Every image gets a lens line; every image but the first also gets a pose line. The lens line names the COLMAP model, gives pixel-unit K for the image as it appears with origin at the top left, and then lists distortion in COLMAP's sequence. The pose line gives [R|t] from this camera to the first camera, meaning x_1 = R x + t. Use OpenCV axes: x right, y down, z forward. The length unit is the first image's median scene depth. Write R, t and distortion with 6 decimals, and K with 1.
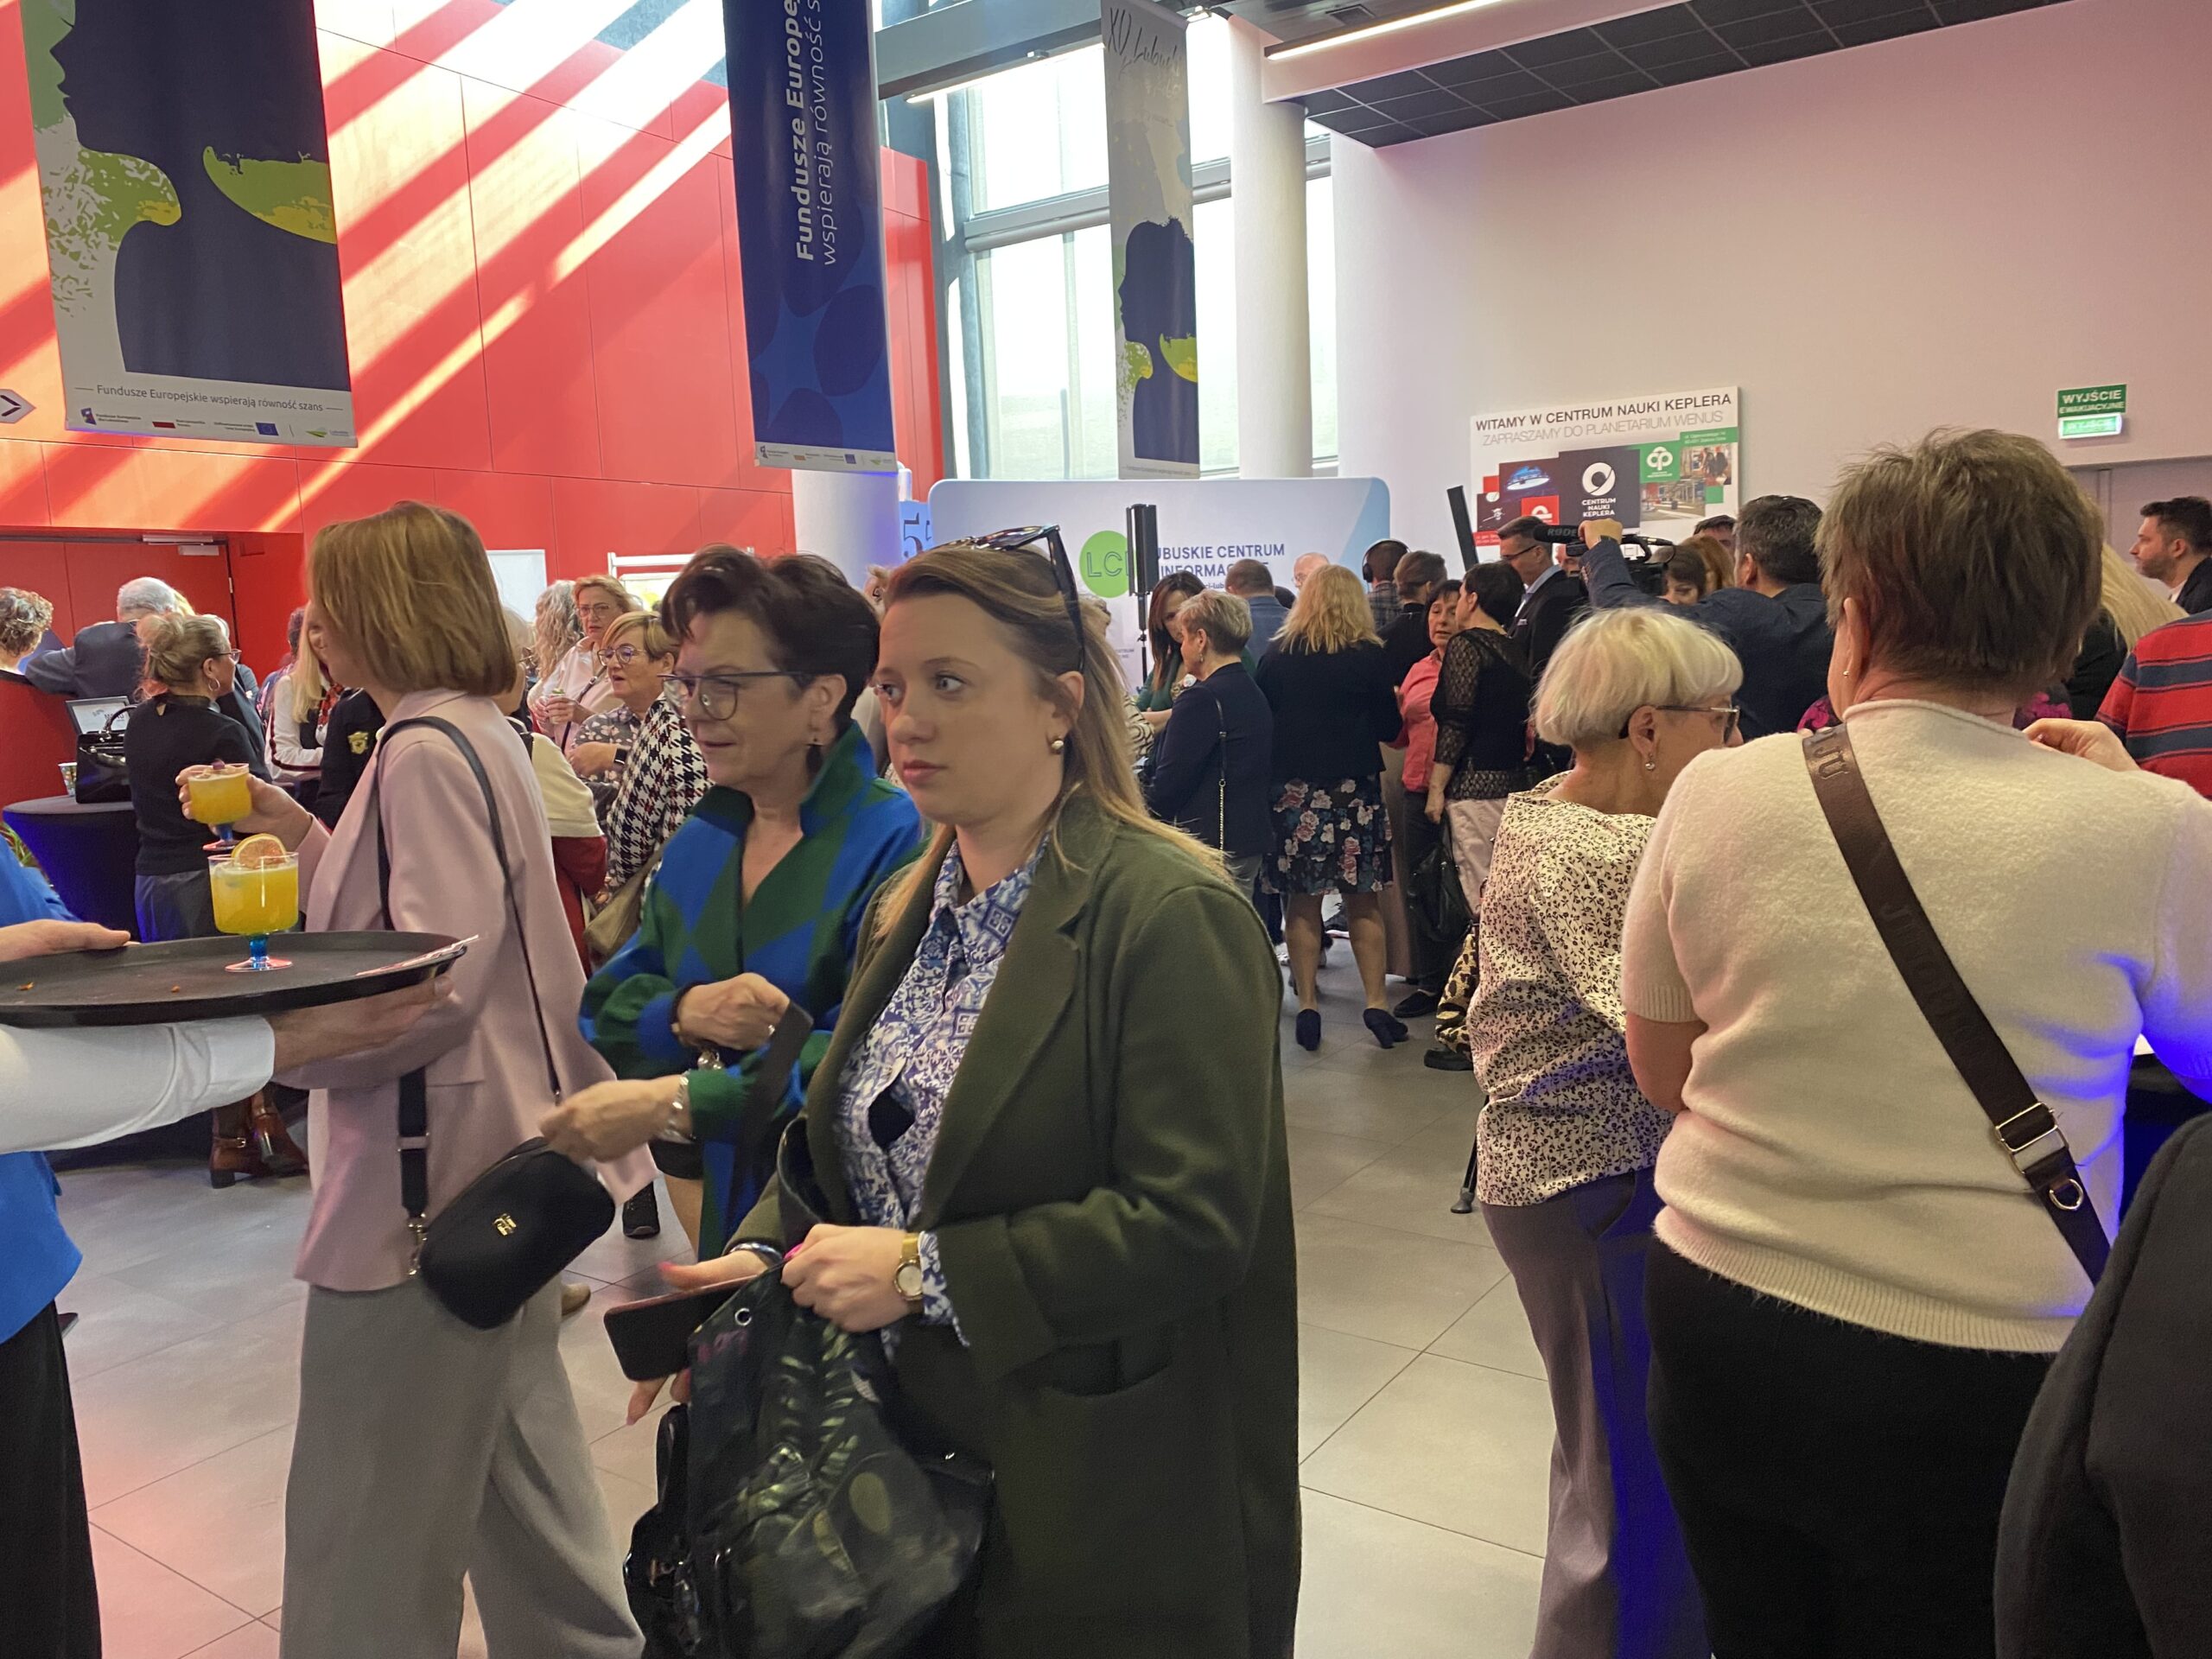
lens RADIAL K [[1652.0, 0, 1094.6], [0, 1652.0, 835.6], [0, 0, 1]] dist [0.000433, 0.000966]
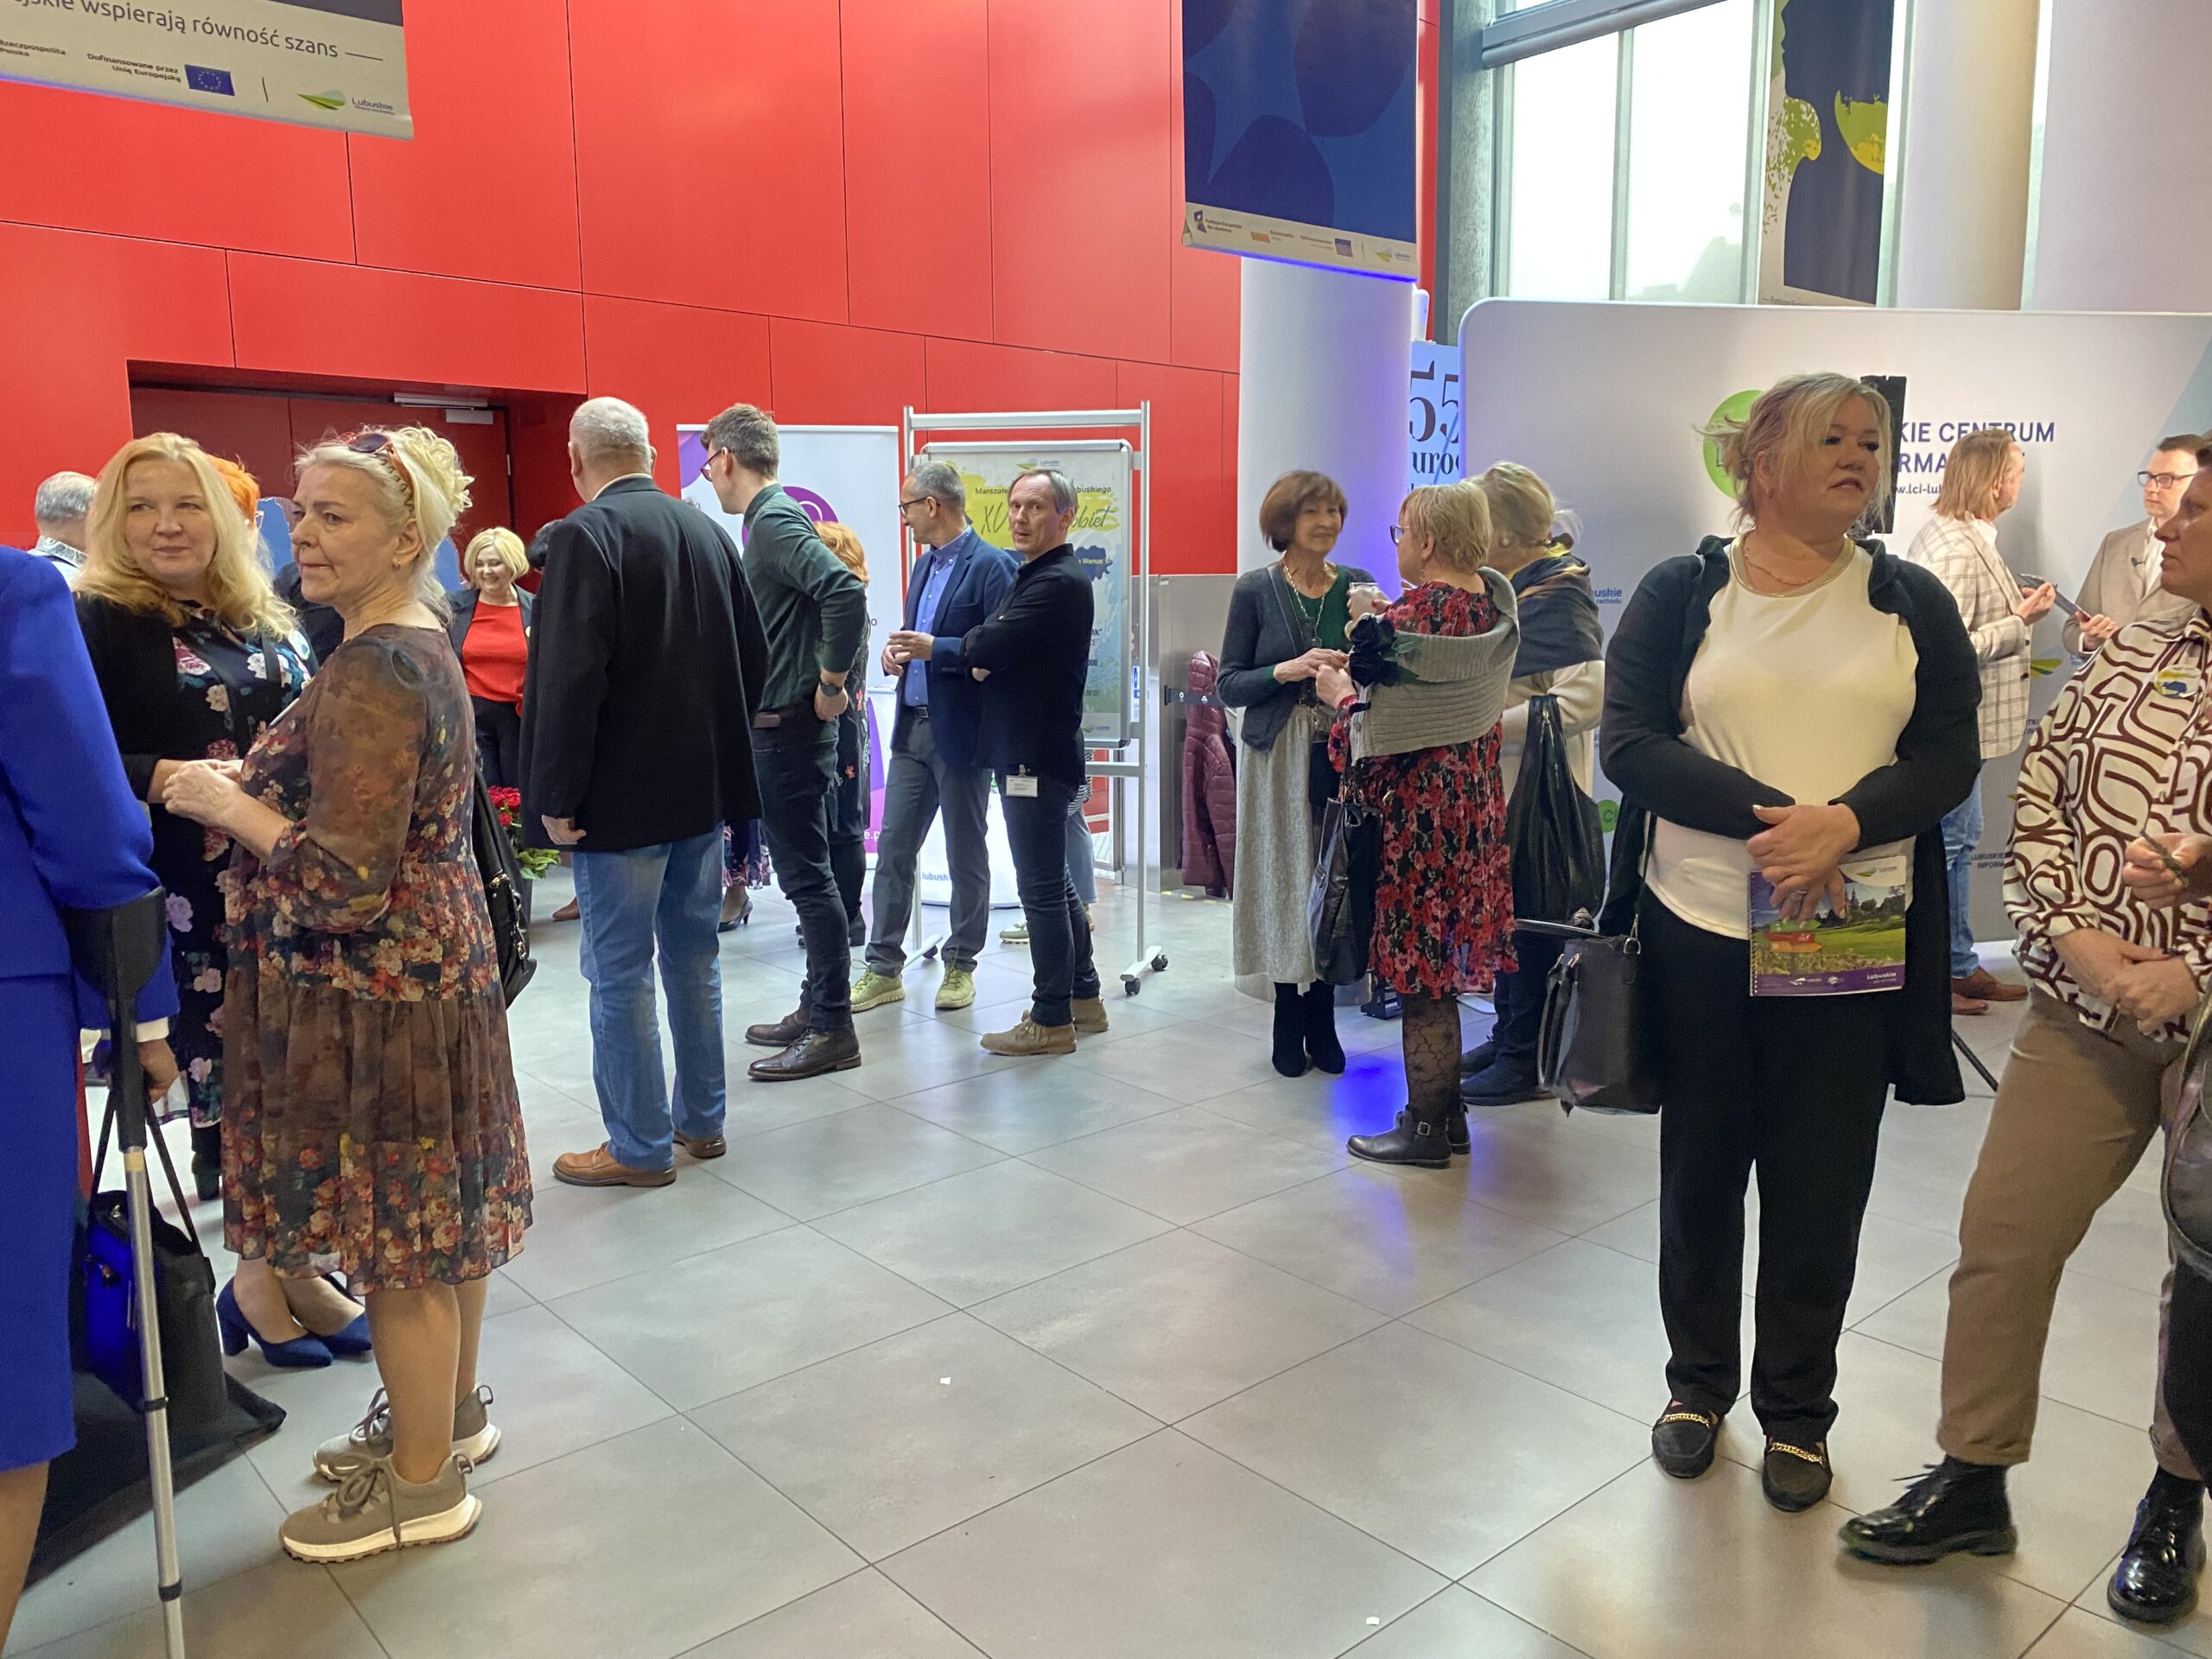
lens RADIAL K [[1652.0, 0, 1097.7], [0, 1652.0, 819.3], [0, 0, 1]] dist [0.000433, 0.000966]
pose [[0.966857, 0.071045, -0.245235, -0.042252], [-0.063618, 0.997247, 0.038085, -0.024268], [0.247266, -0.021221, 0.968715, 0.229502]]
